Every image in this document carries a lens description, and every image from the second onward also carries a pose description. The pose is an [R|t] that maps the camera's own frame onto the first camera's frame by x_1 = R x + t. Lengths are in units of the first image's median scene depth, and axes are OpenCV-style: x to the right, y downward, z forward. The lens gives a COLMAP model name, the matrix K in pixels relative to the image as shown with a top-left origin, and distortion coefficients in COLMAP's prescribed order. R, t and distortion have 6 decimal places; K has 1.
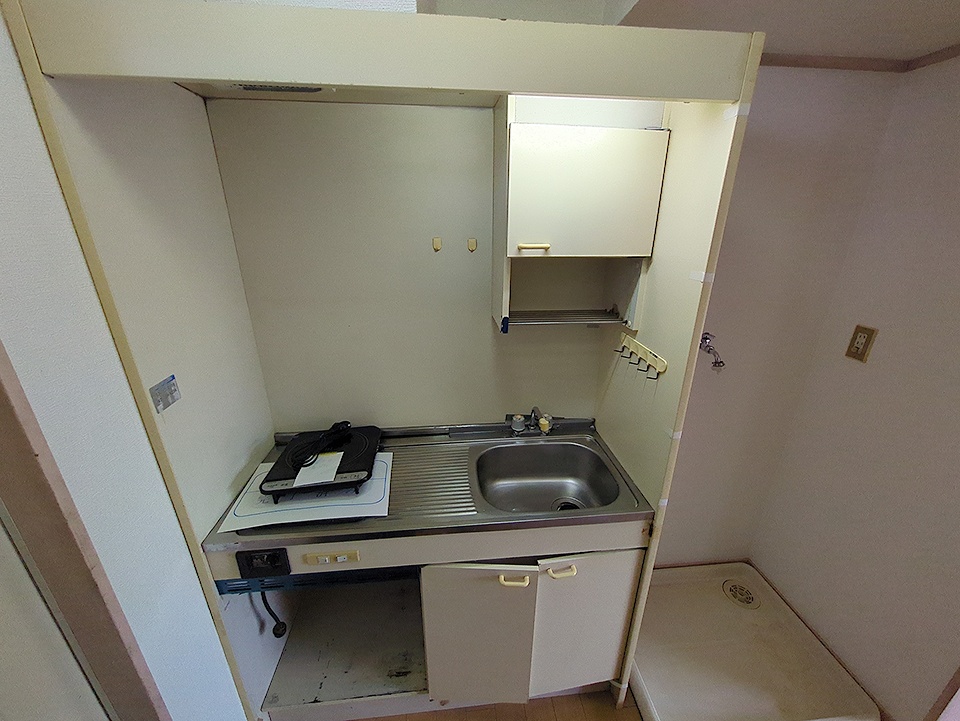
lens RADIAL K [[377.7, 0, 481.9], [0, 377.7, 361.0], [0, 0, 1]] dist [-0.004981, 0.003030]
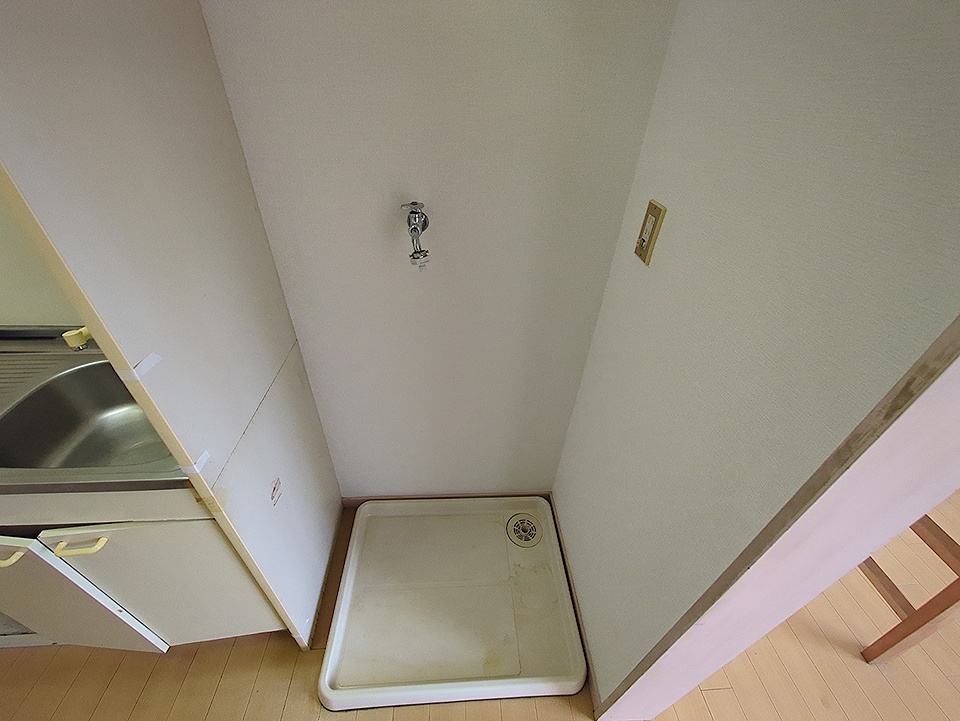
lens RADIAL K [[377.7, 0, 481.9], [0, 377.7, 361.0], [0, 0, 1]] dist [-0.004981, 0.003030]
pose [[0.998571, 0.053196, -0.005098, 0.723024], [-0.049521, 0.956988, 0.285871, -0.008557], [0.020086, -0.285210, 0.958255, 0.334419]]
